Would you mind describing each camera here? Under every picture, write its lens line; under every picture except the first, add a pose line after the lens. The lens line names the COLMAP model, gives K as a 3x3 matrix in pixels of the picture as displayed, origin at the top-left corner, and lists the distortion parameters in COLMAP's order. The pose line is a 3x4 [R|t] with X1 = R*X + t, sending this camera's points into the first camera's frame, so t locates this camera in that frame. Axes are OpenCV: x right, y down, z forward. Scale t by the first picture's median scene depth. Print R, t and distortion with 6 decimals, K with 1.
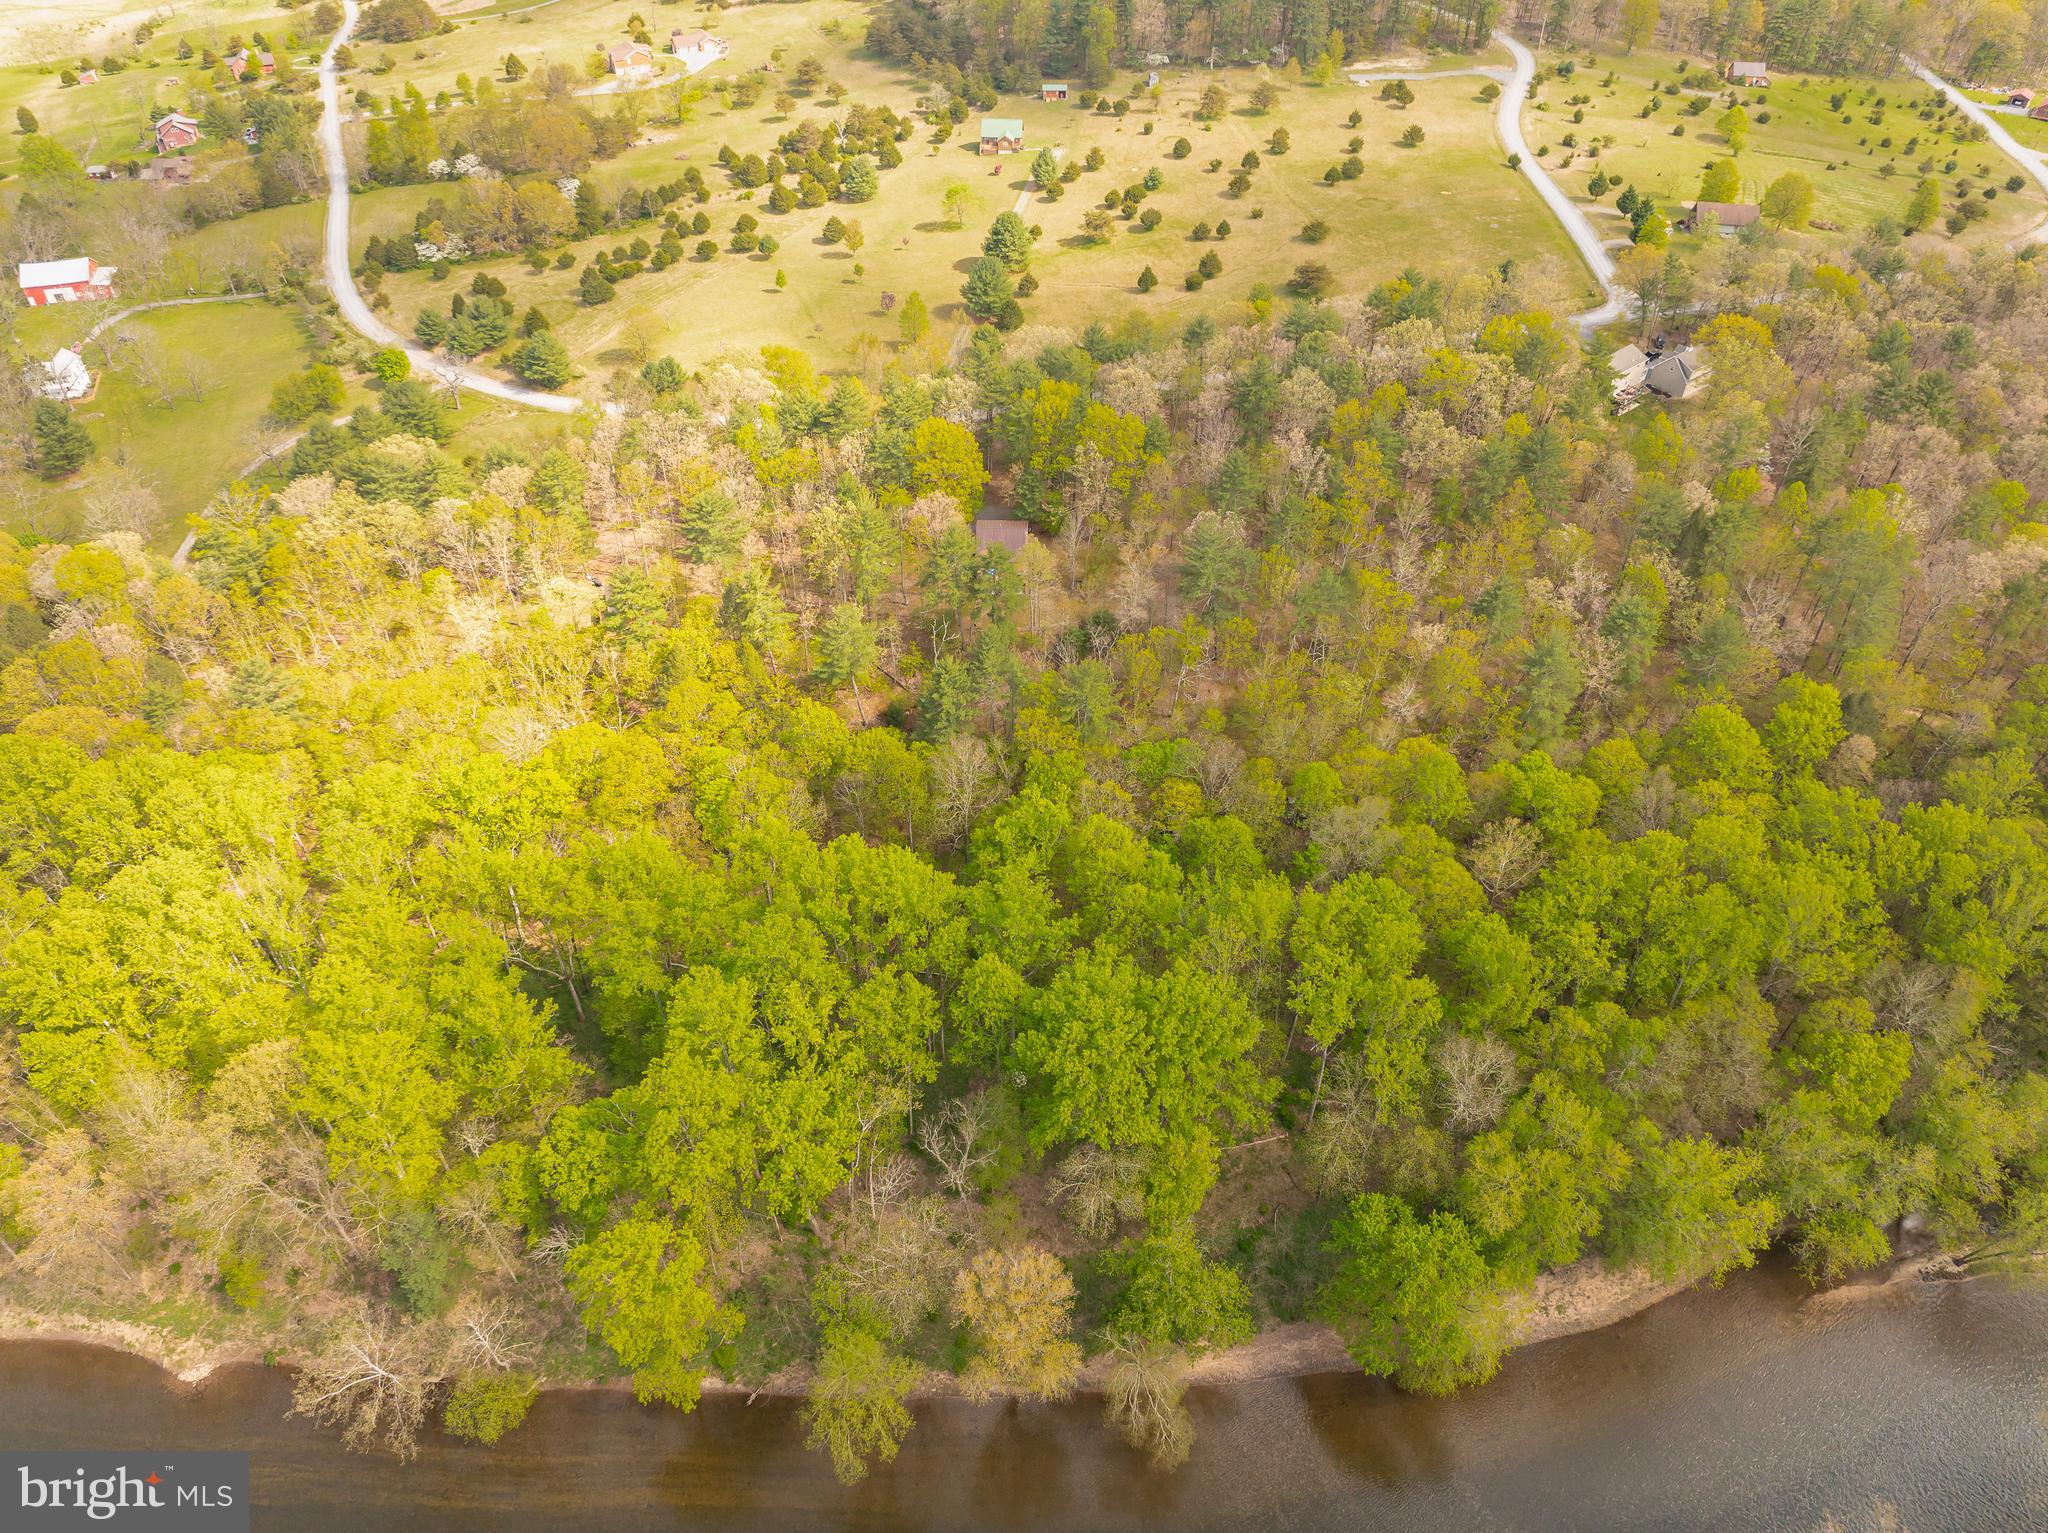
lens RADIAL K [[1457.5, 0, 1018.1], [0, 1457.5, 747.6], [0, 0, 1]] dist [-0.052235, 0.021462]
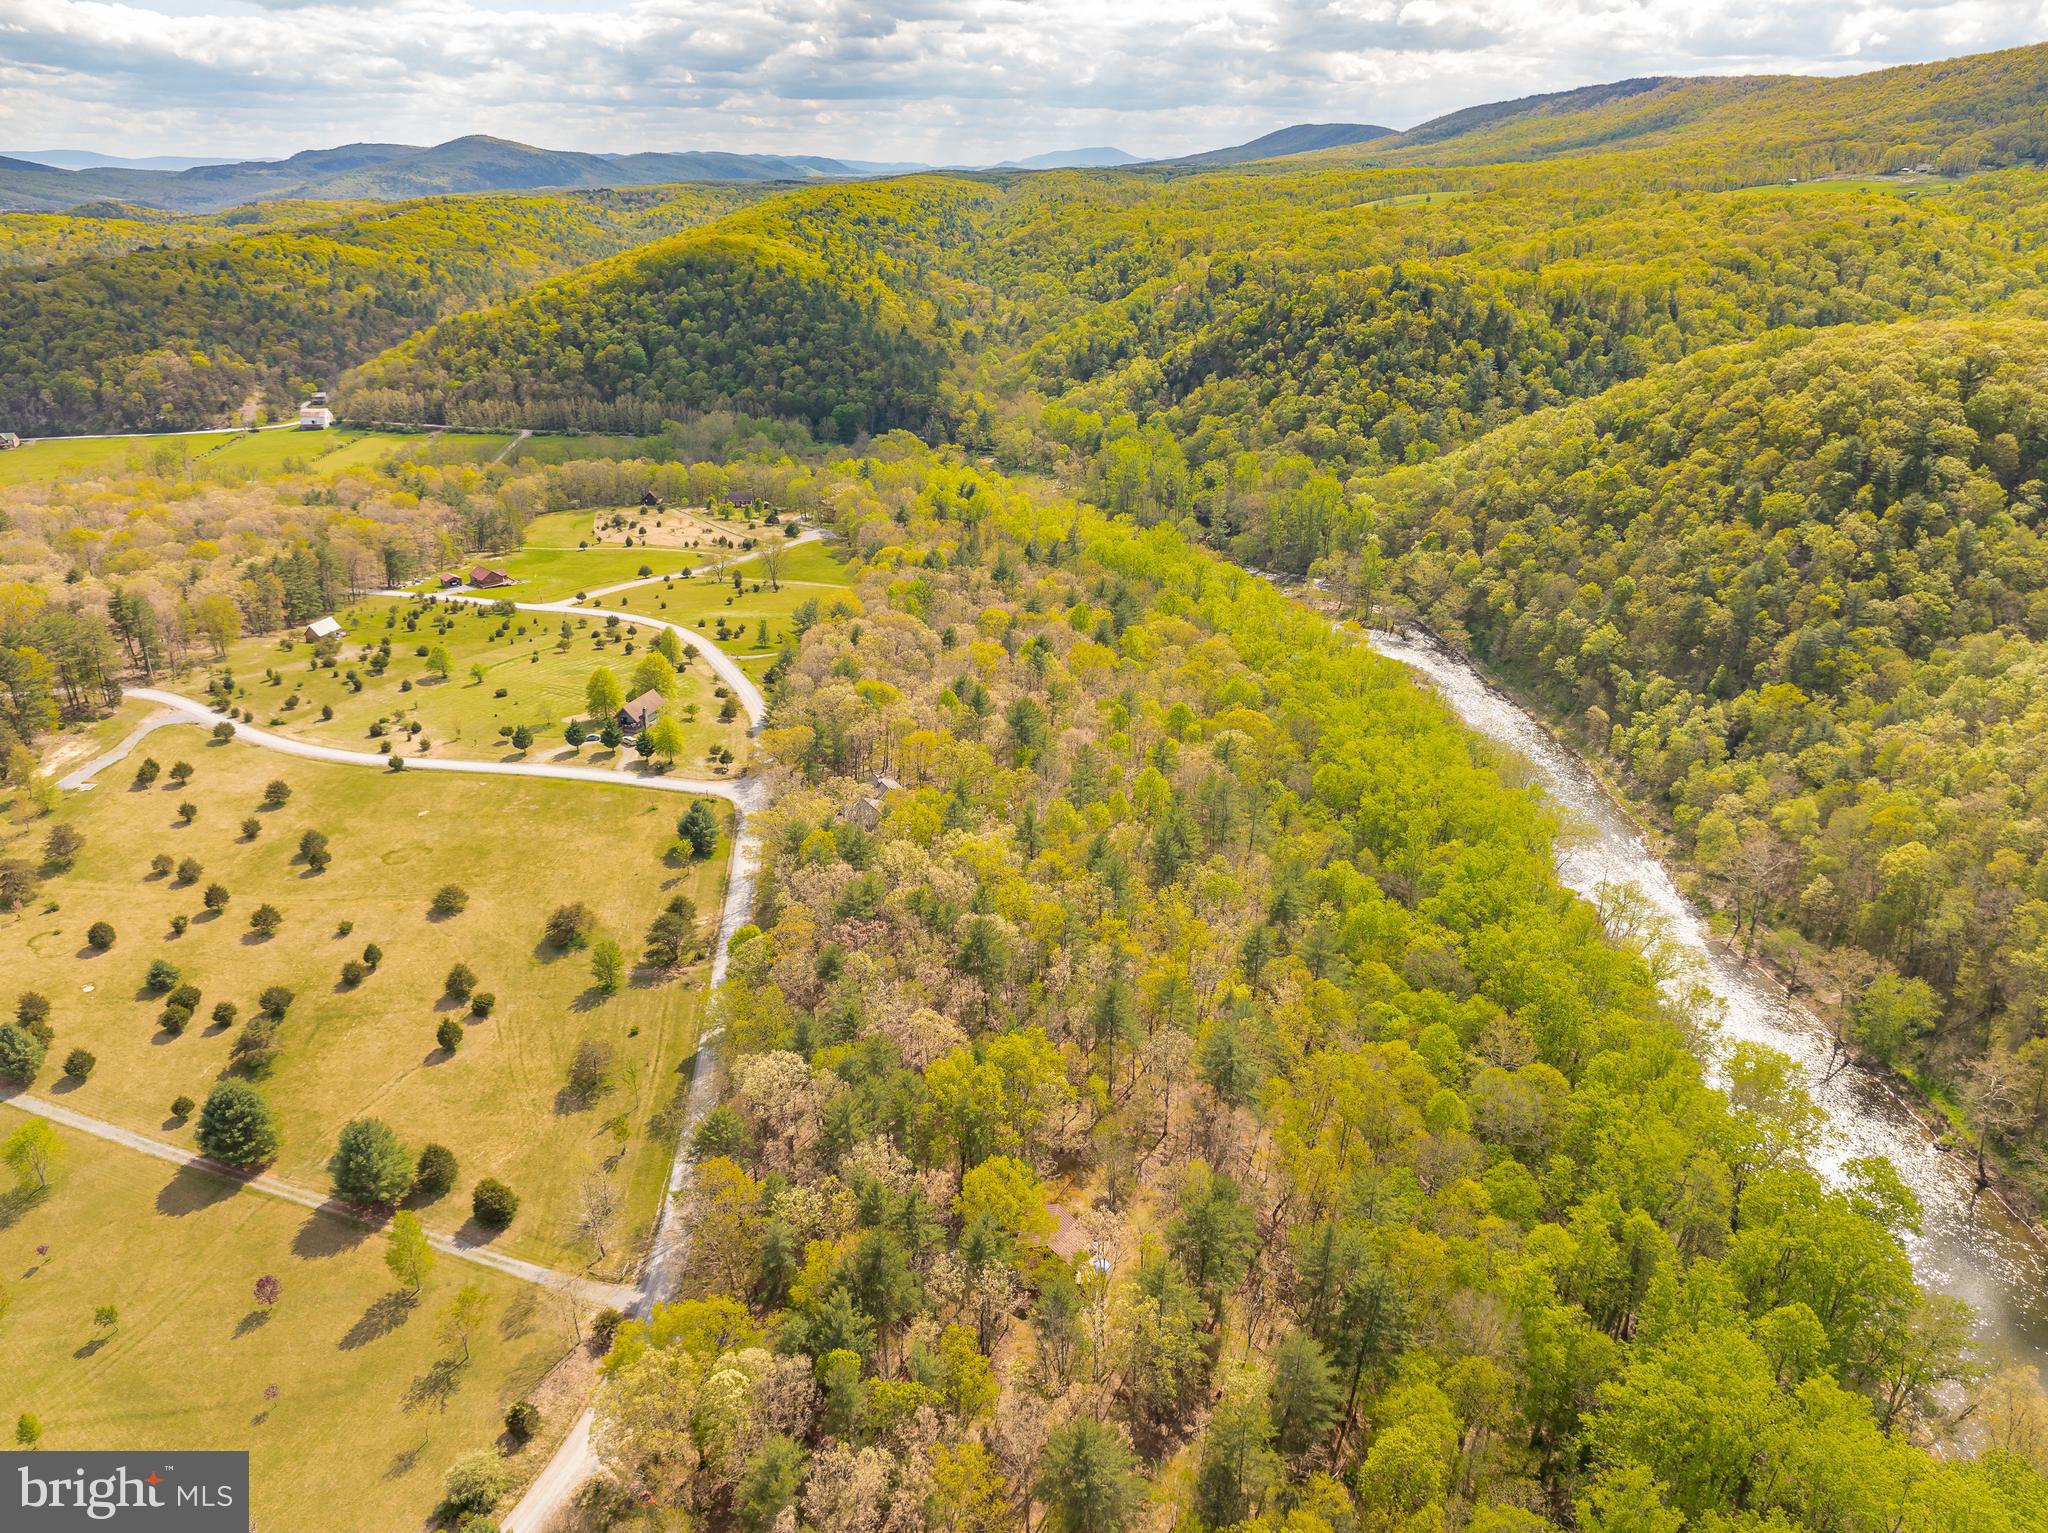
lens RADIAL K [[1457.5, 0, 1020.1], [0, 1457.5, 776.9], [0, 0, 1]] dist [-0.052235, 0.021462]
pose [[0.162310, -0.381149, 0.910154, -0.700569], [0.640774, 0.742151, 0.196522, -0.545827], [-0.750376, 0.551305, 0.364689, 0.629879]]
